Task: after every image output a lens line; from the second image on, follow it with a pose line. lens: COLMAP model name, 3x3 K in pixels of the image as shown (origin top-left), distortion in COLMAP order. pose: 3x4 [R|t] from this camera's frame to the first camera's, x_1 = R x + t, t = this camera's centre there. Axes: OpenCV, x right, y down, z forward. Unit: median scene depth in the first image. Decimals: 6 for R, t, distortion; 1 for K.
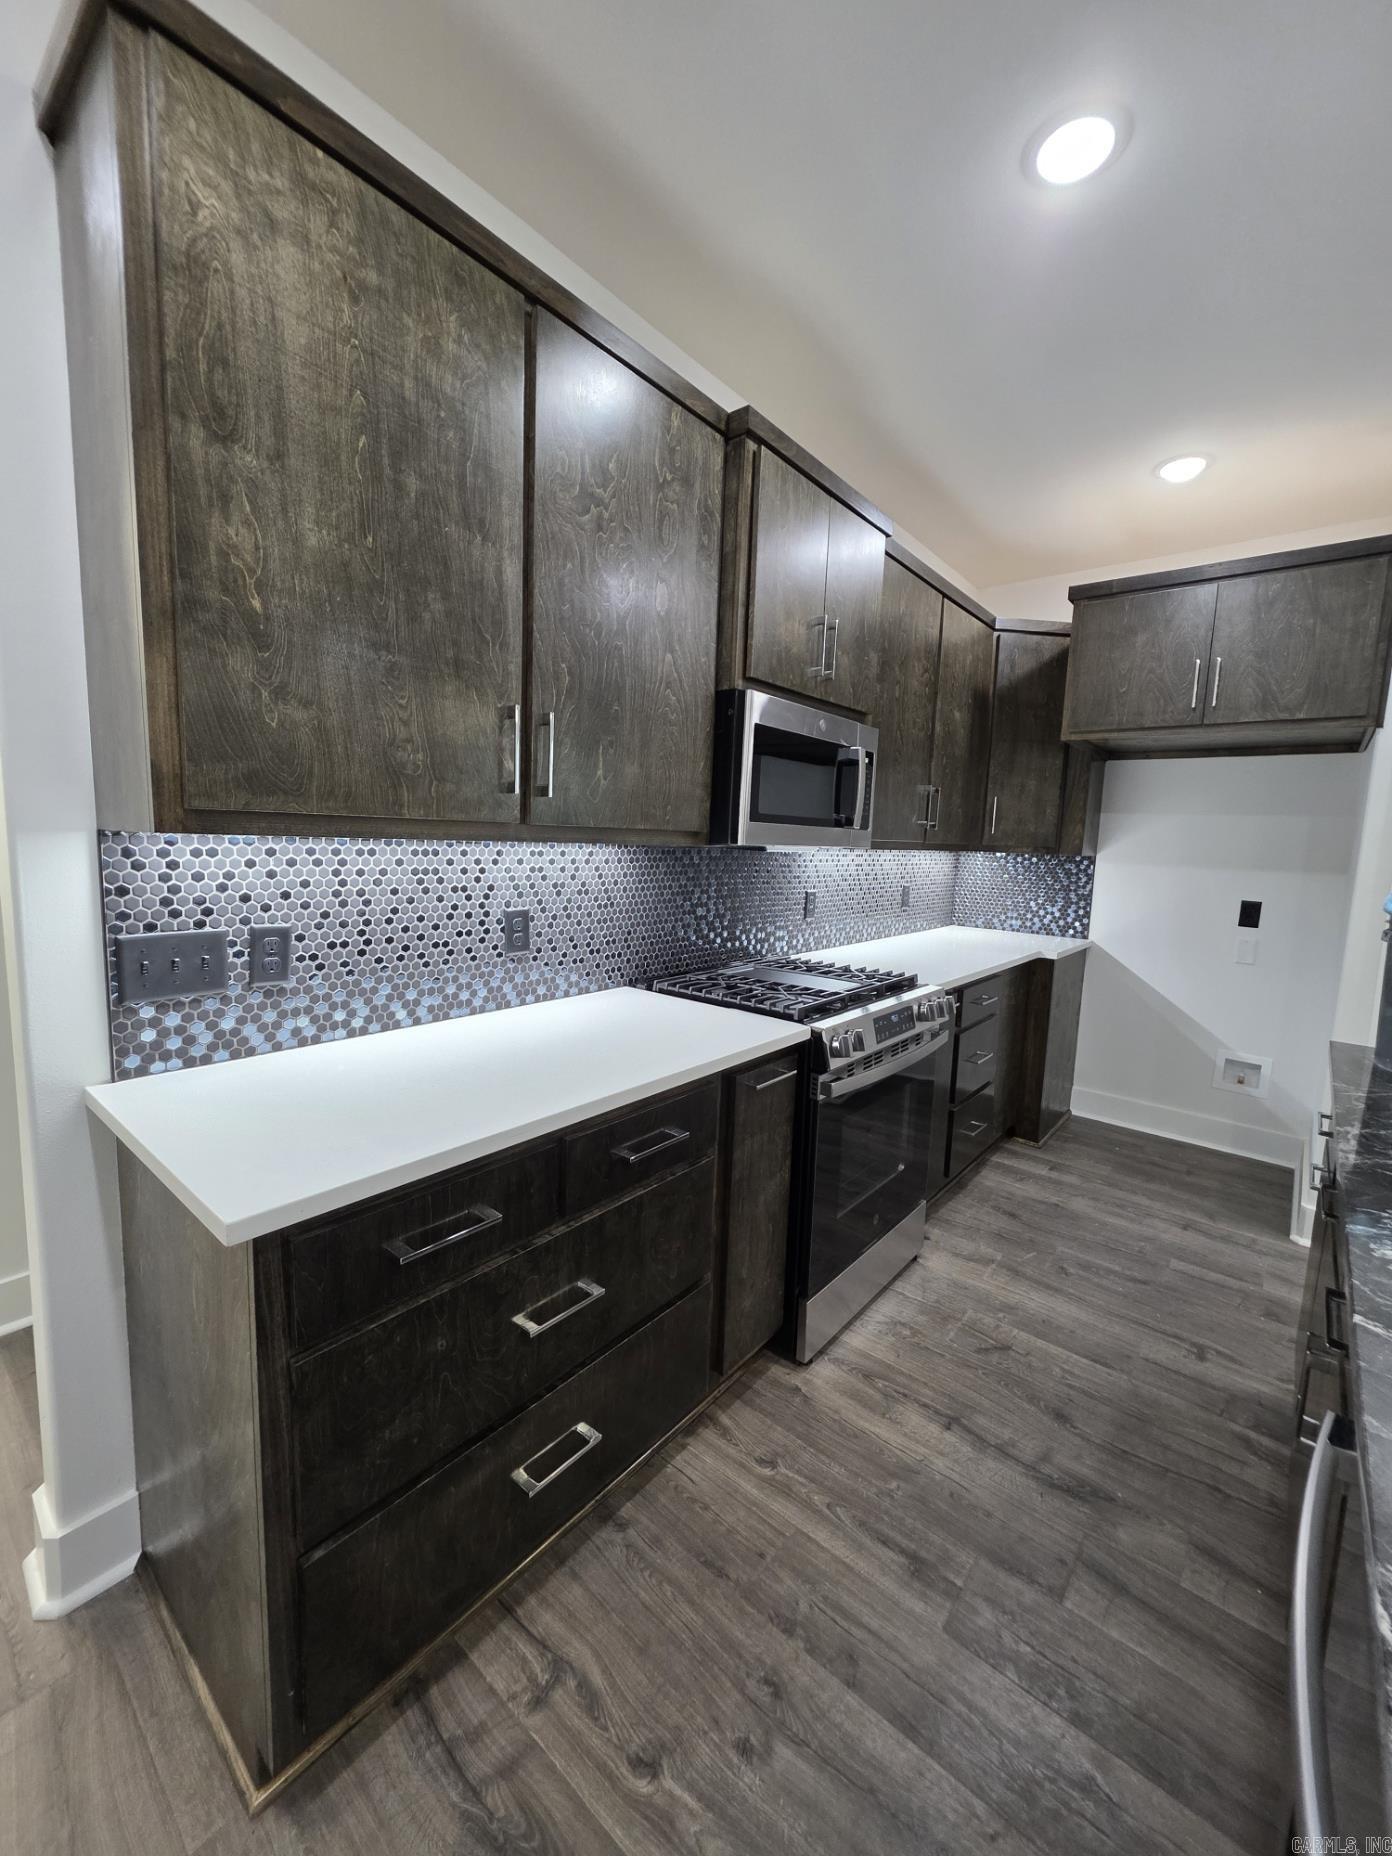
lens RADIAL K [[741.2, 0, 695.6], [0, 741.2, 929.8], [0, 0, 1]] dist [0.003314, -0.000567]
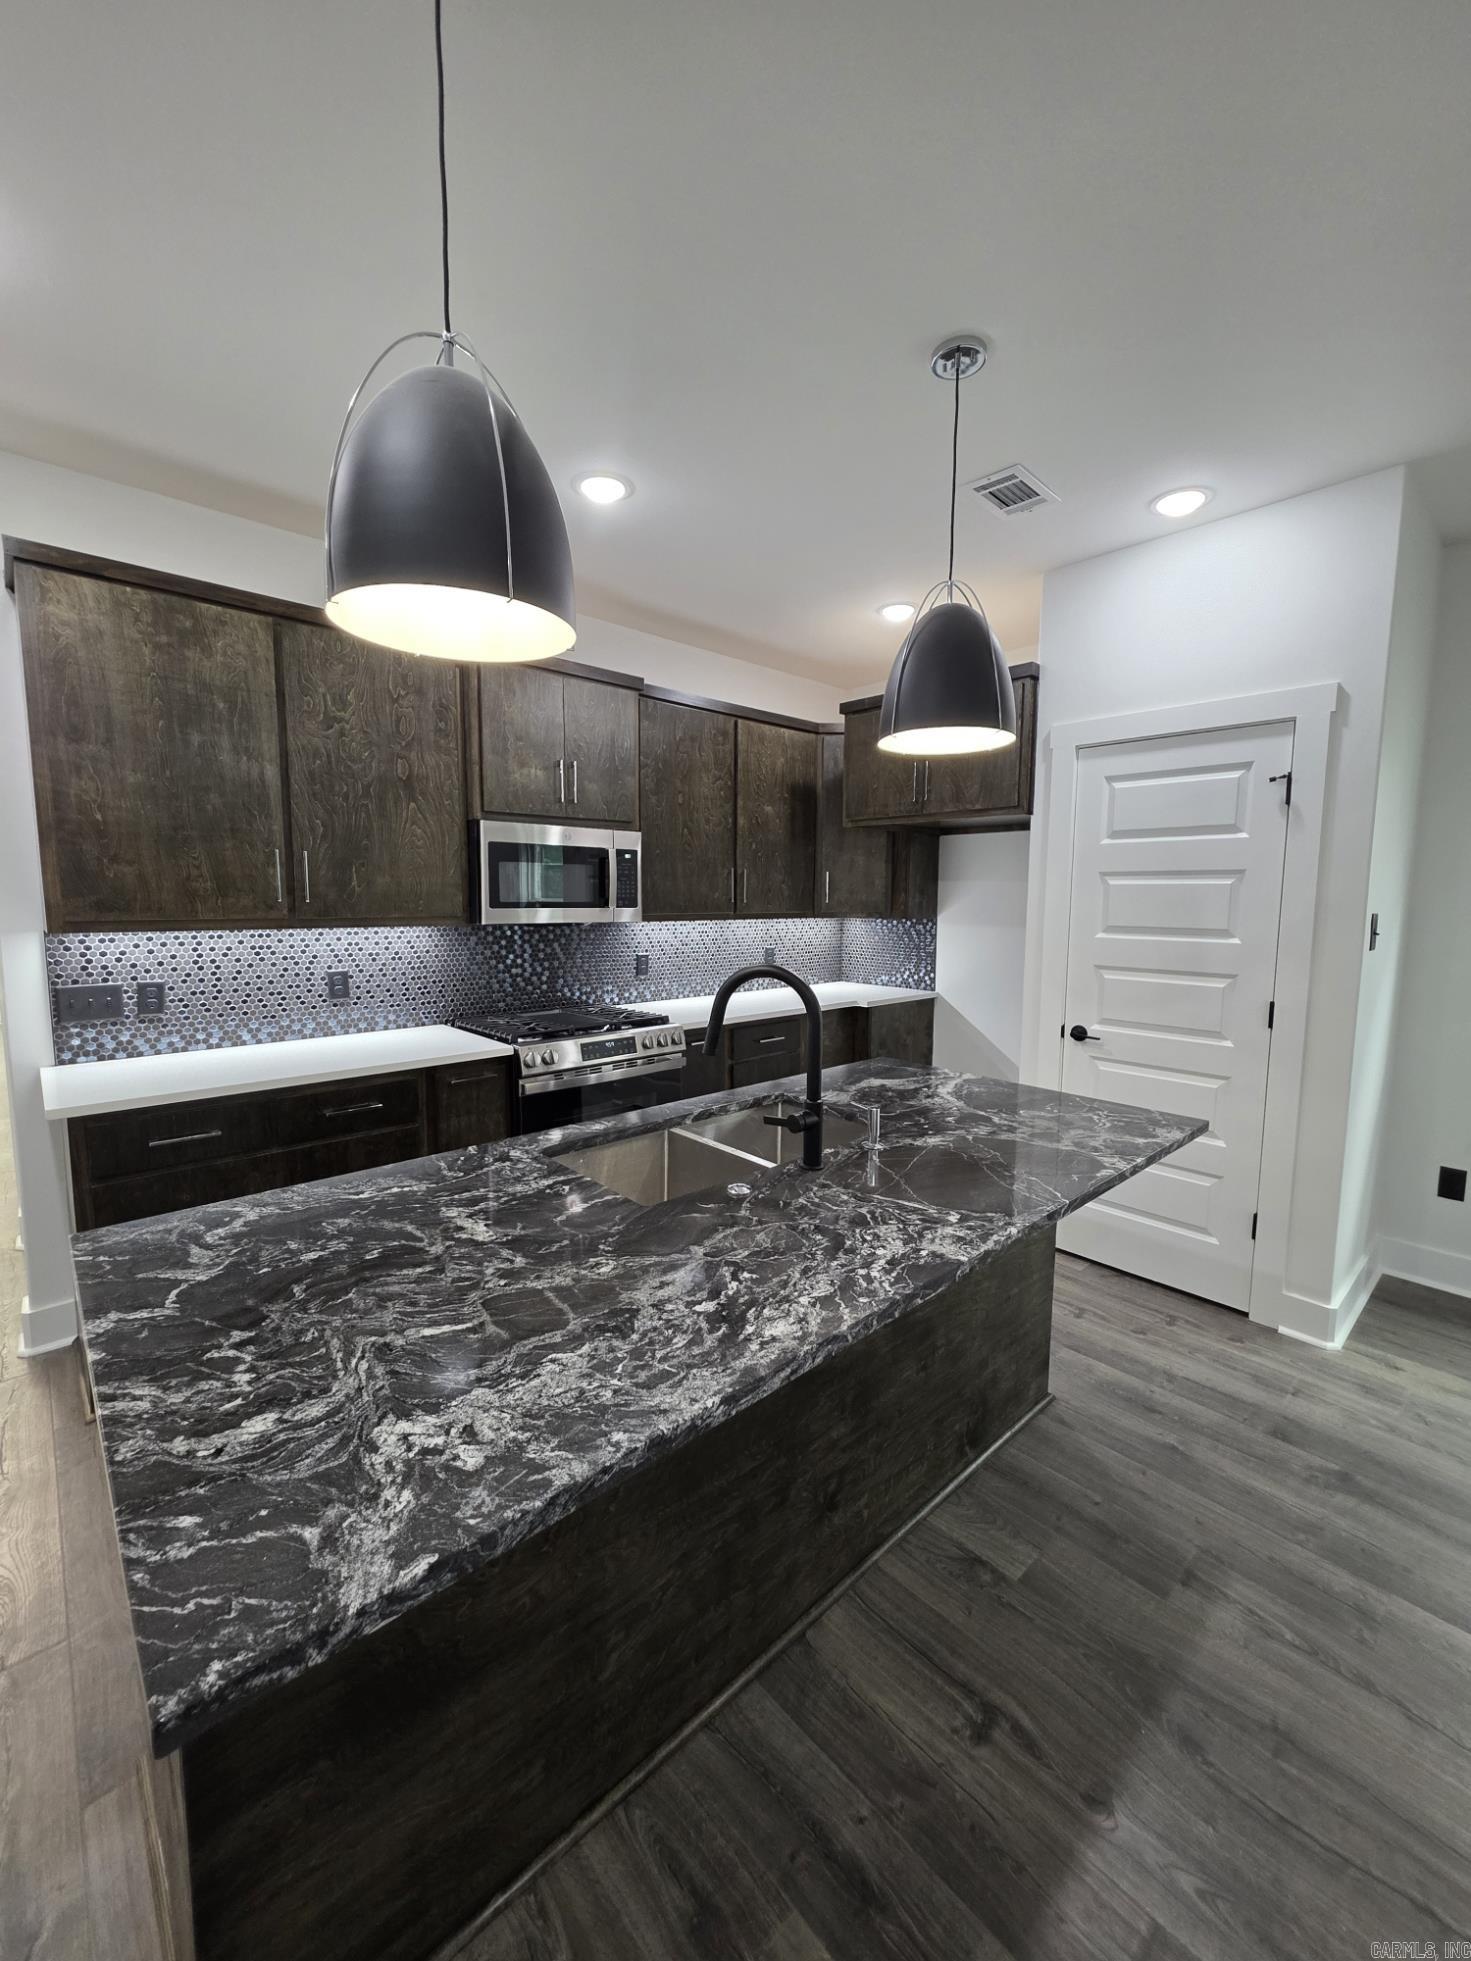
lens RADIAL K [[783.1, 0, 734.3], [0, 783.1, 982.1], [0, 0, 1]] dist [0.003314, -0.000567]
pose [[0.990150, -0.014334, -0.139273, 0.981774], [0.011809, 0.999751, -0.018941, 0.044774], [0.139510, 0.017110, 0.990073, -0.592936]]
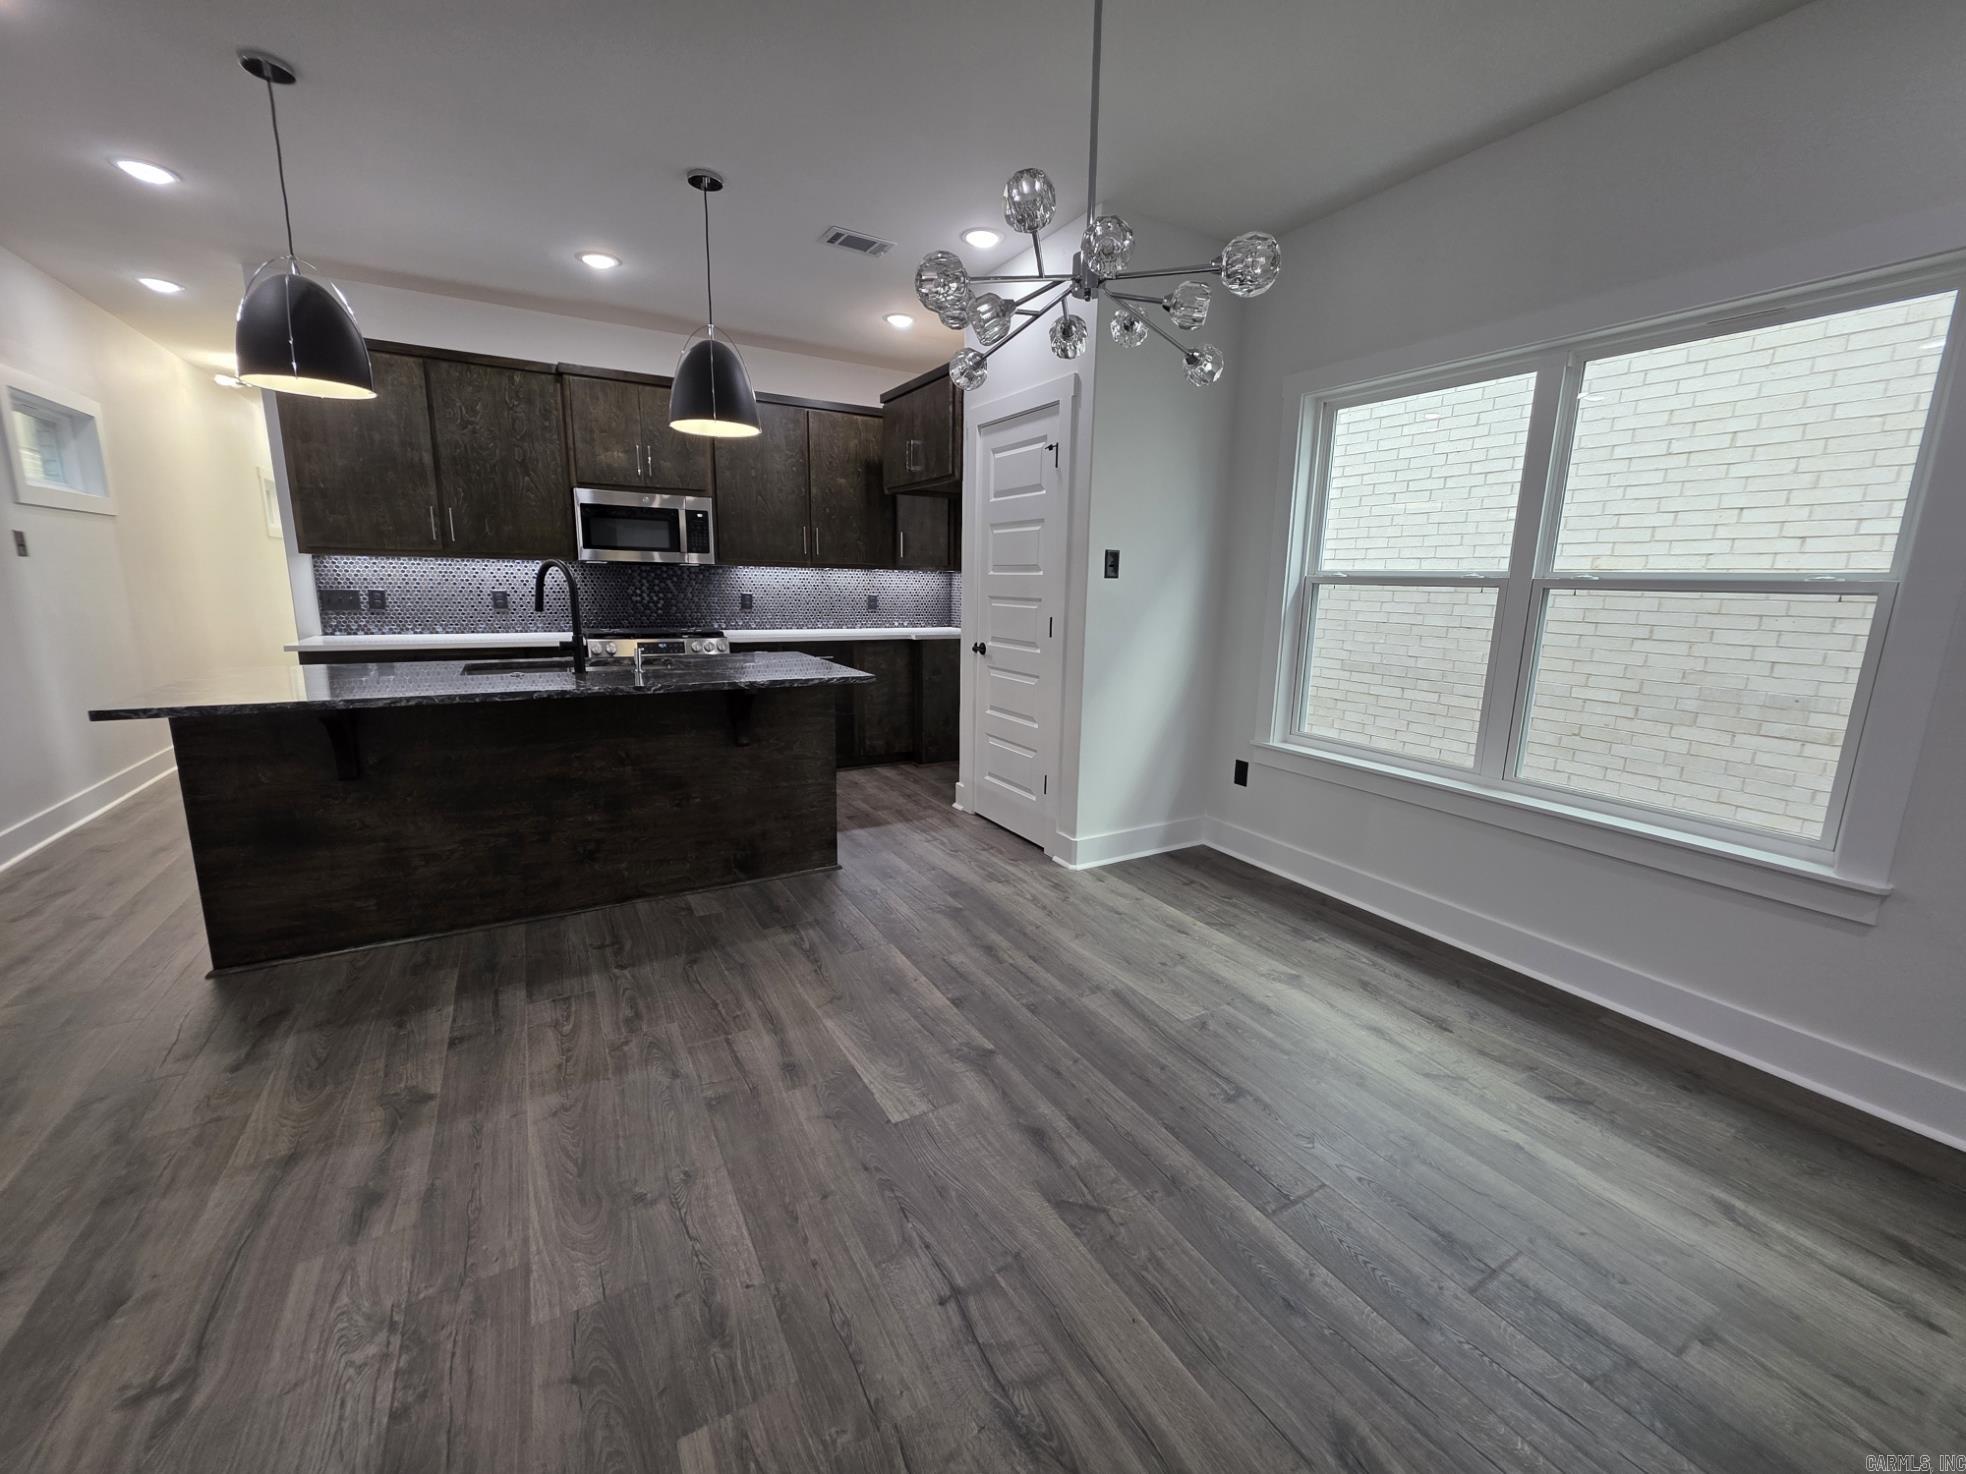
lens RADIAL K [[785.1, 0, 981.0], [0, 785.1, 734.4], [0, 0, 1]] dist [0.003314, -0.000567]
pose [[0.937057, 0.049533, -0.345647, 2.556135], [-0.029542, 0.997584, 0.062871, 0.278865], [0.347926, -0.048703, 0.936256, -1.002676]]
